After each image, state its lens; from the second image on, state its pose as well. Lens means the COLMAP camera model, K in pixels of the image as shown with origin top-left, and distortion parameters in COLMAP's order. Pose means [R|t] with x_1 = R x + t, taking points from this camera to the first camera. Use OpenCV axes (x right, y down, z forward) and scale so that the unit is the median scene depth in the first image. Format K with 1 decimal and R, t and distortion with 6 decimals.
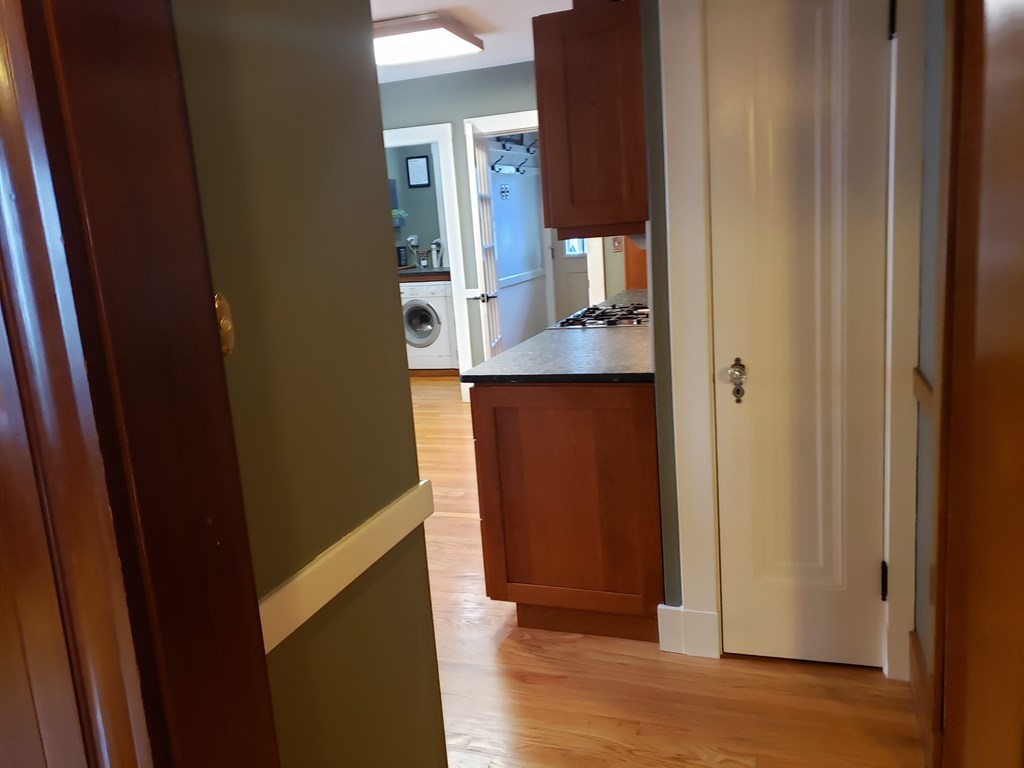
lens RADIAL K [[795.7, 0, 529.8], [0, 795.7, 402.4], [0, 0, 1]] dist [0.096282, -0.156549]
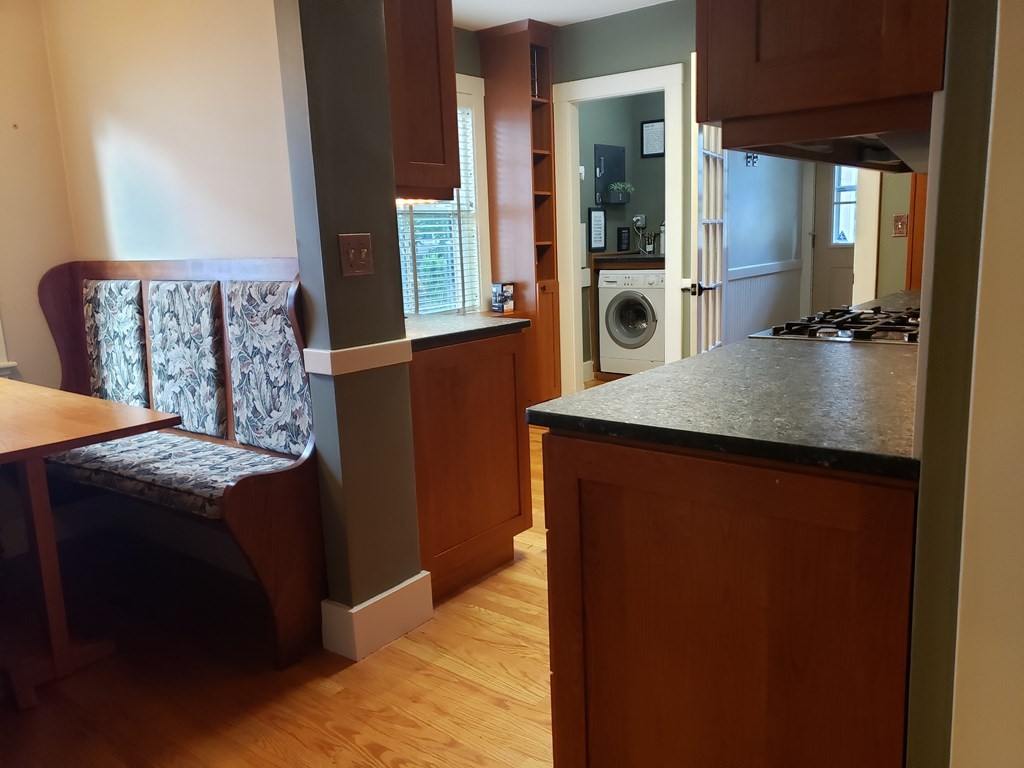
lens RADIAL K [[802.4, 0, 526.0], [0, 802.4, 388.3], [0, 0, 1]] dist [0.019842, -0.000026]
pose [[0.941542, 0.097612, -0.322444, 0.035948], [-0.102462, 0.994735, 0.001941, -0.020815], [0.320936, 0.031210, 0.946587, 0.203870]]
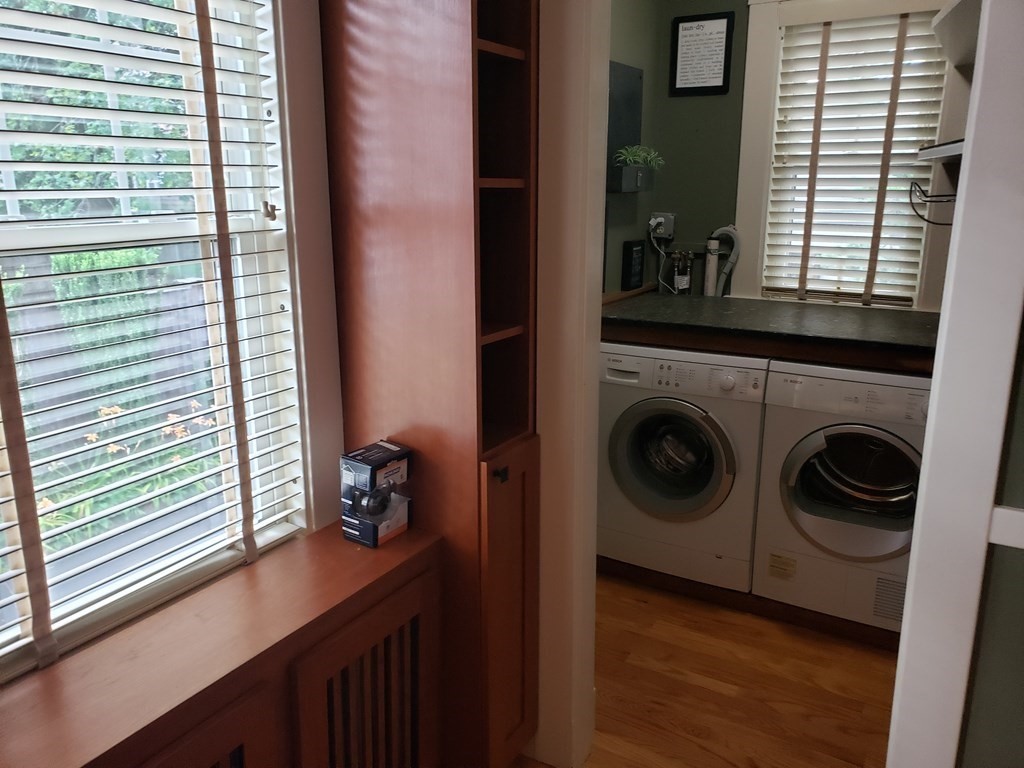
lens RADIAL K [[780.8, 0, 510.9], [0, 780.8, 369.3], [0, 0, 1]] dist [0.006131, -0.003945]
pose [[0.975568, 0.112823, -0.188514, -0.163078], [-0.107901, 0.993502, 0.036203, -0.160530], [0.191374, -0.014977, 0.981403, 0.701923]]
